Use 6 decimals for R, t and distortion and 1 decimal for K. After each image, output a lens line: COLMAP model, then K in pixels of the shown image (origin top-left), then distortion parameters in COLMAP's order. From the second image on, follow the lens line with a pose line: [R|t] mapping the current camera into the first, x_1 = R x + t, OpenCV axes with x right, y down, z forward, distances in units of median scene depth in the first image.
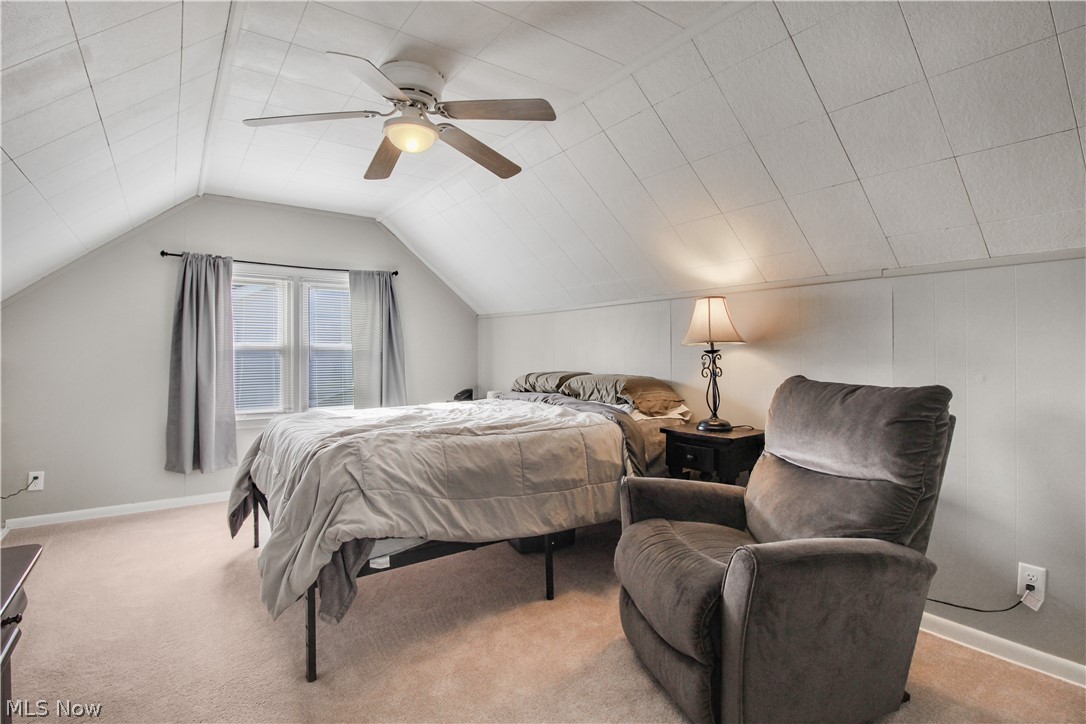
lens RADIAL K [[525.8, 0, 541.3], [0, 525.8, 374.2], [0, 0, 1]] dist [-0.000390, -0.012547]
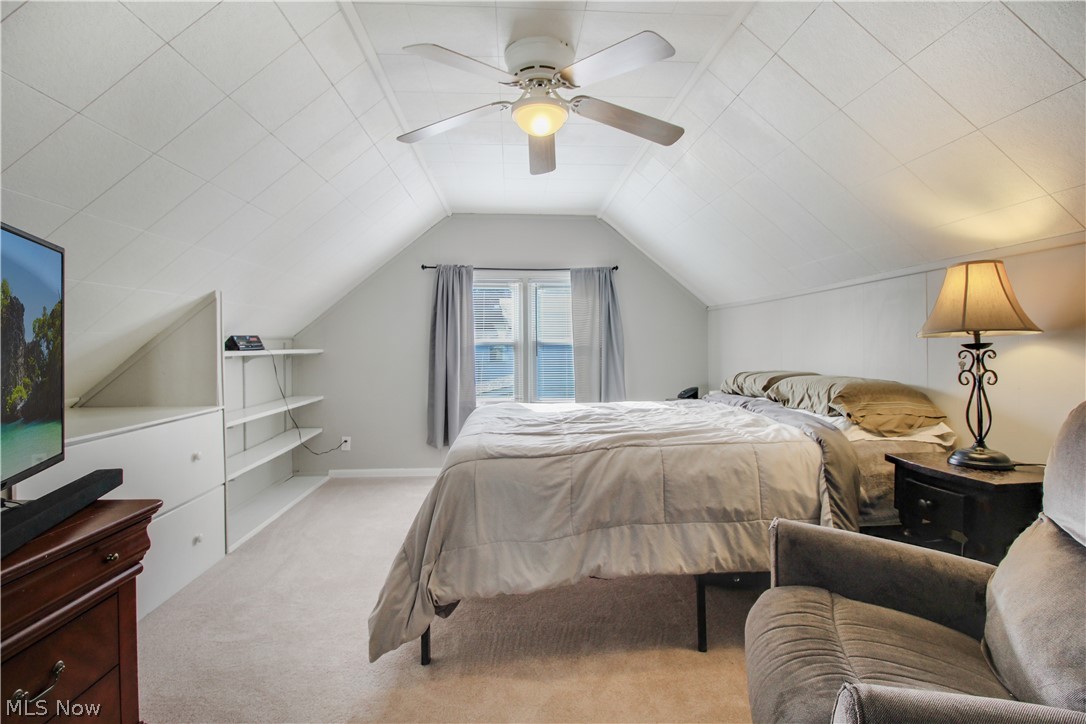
lens RADIAL K [[511.4, 0, 543.8], [0, 511.4, 368.0], [0, 0, 1]] dist [0.002455, -0.014572]
pose [[0.850033, 0.018800, -0.526394, 0.187177], [-0.019740, 0.999798, 0.003831, -0.006976], [0.526360, 0.007134, 0.850232, 0.169146]]
